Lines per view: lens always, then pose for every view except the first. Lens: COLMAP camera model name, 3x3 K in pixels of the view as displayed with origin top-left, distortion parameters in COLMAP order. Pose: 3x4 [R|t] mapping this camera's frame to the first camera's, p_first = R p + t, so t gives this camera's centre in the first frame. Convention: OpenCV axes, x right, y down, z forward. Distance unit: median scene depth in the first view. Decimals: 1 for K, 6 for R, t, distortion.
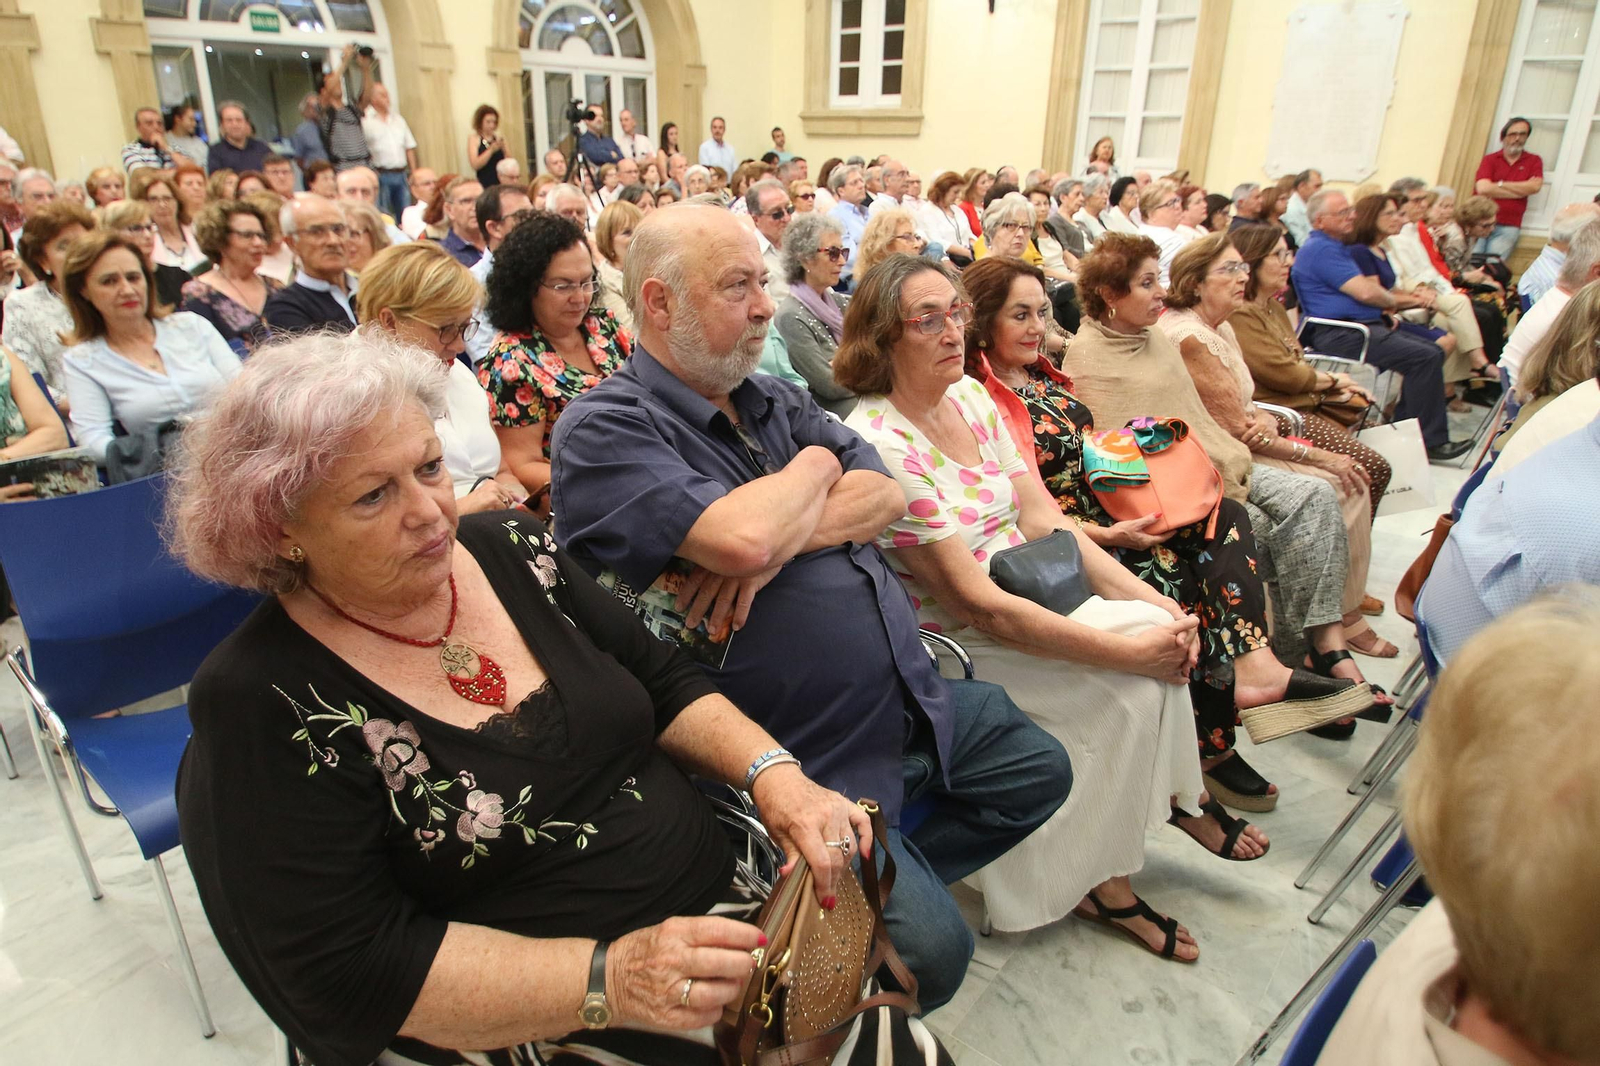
lens RADIAL K [[968.0, 0, 800.0], [0, 968.0, 533.0], [0, 0, 1]] dist [-0.006506, -0.022023]
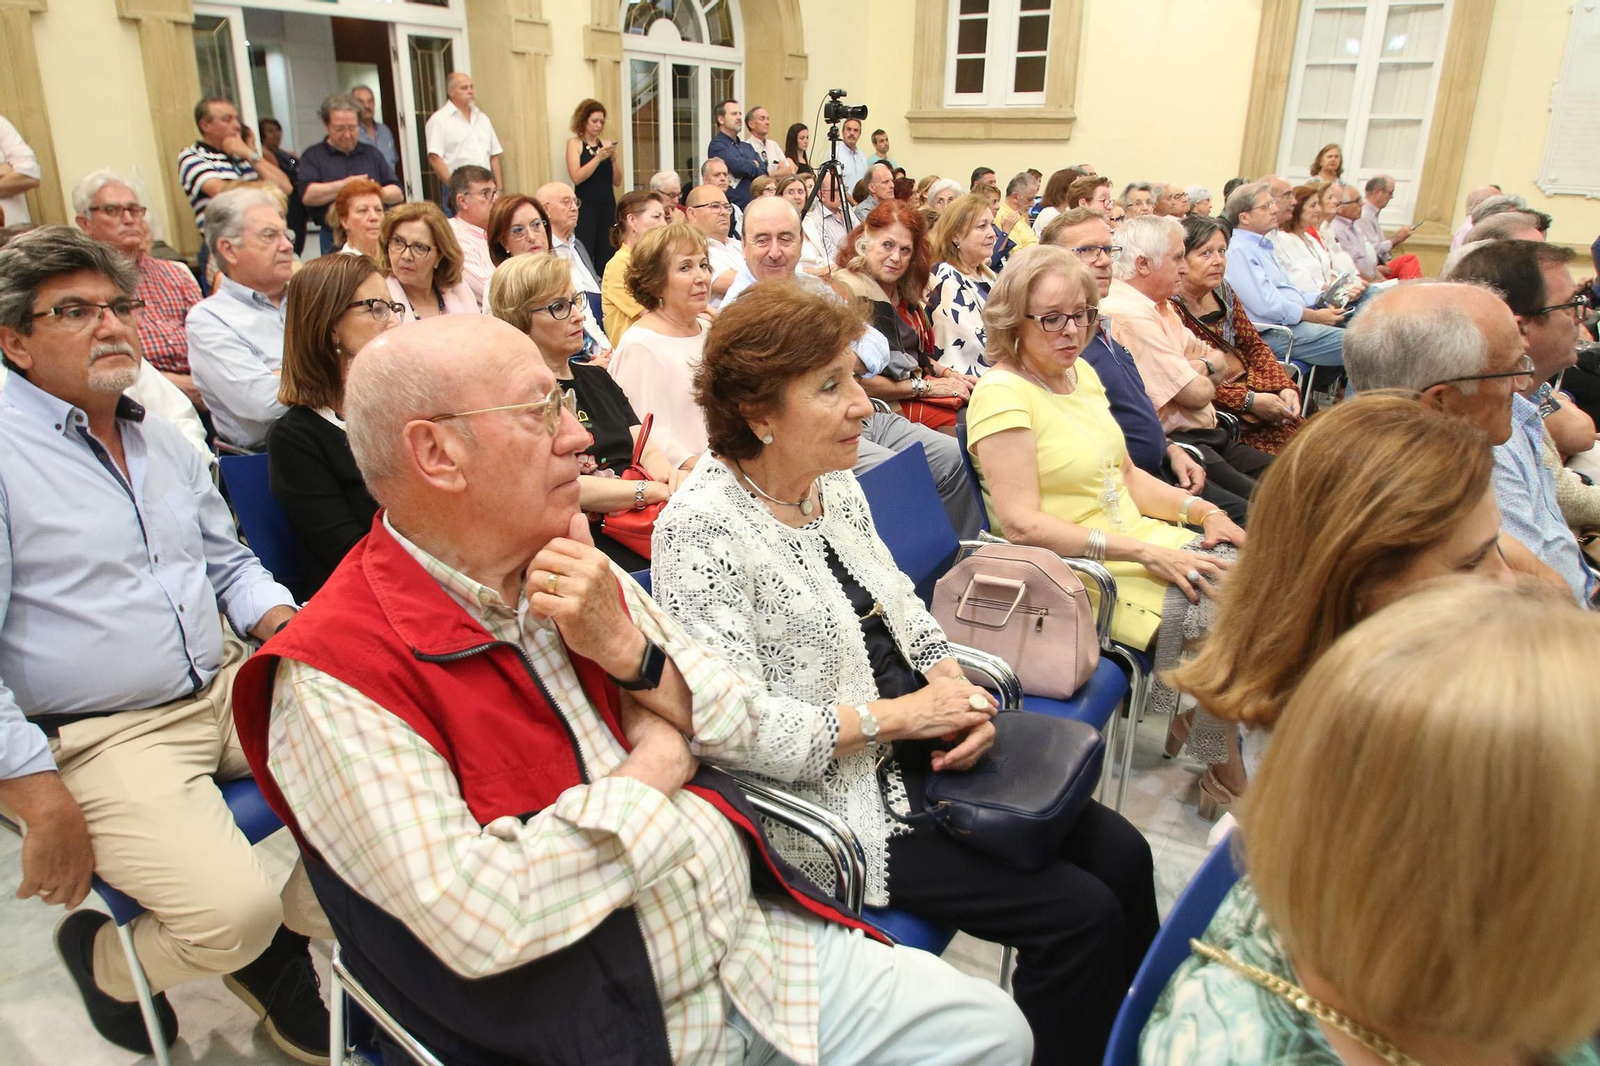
lens RADIAL K [[1059.9, 0, 794.1], [0, 1059.9, 536.7], [0, 0, 1]] dist [-0.027364, -0.005353]
pose [[0.996629, -0.029358, 0.076609, -0.251624], [0.031716, 0.999054, -0.029749, -0.068104], [-0.075663, 0.032078, 0.996617, 0.166433]]
